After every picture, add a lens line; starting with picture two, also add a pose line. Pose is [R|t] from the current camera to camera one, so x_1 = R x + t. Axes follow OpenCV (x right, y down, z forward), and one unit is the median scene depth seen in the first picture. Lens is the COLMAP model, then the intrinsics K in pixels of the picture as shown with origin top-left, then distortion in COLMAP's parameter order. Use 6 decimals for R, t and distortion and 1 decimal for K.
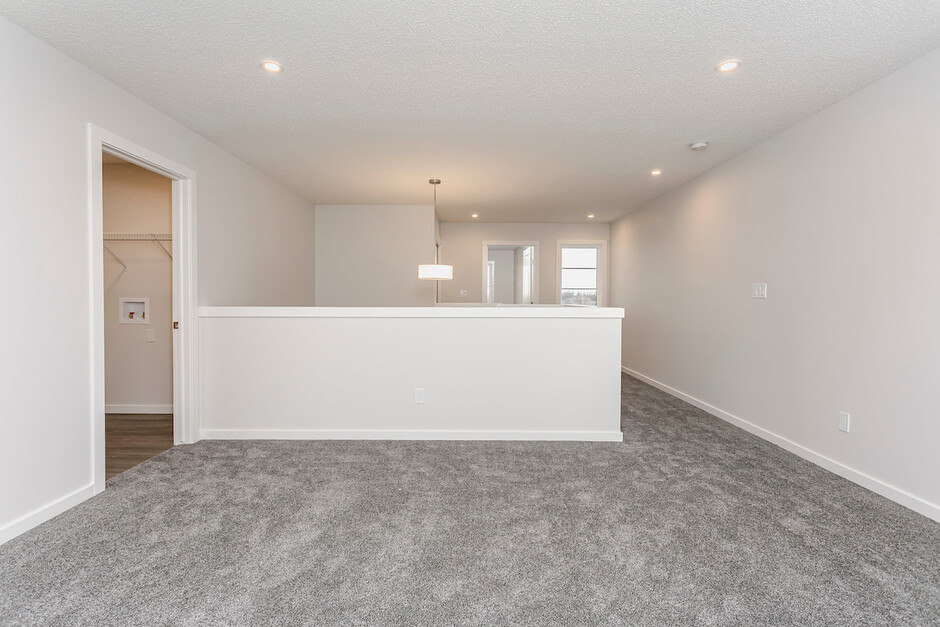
lens RADIAL K [[456.9, 0, 470.0], [0, 456.9, 313.5], [0, 0, 1]] dist [-0.000560, -0.000156]
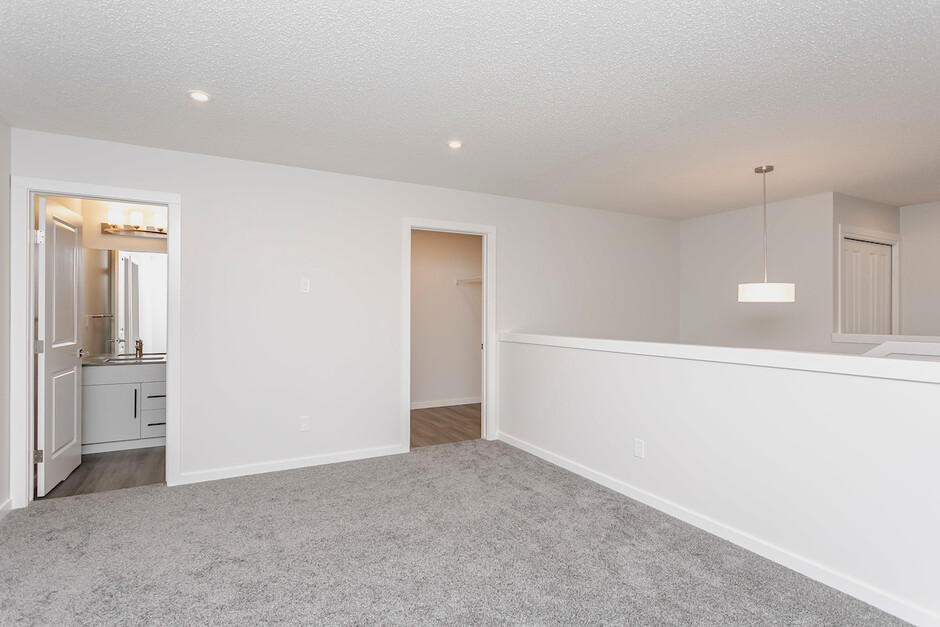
lens RADIAL K [[488.9, 0, 470.0], [0, 488.9, 313.5], [0, 0, 1]] dist [0.001160, 0.000964]
pose [[0.447942, -0.000049, -0.894062, 0.631285], [-0.028591, 0.999488, -0.014379, -0.050686], [0.893605, 0.032003, 0.447711, 0.359630]]
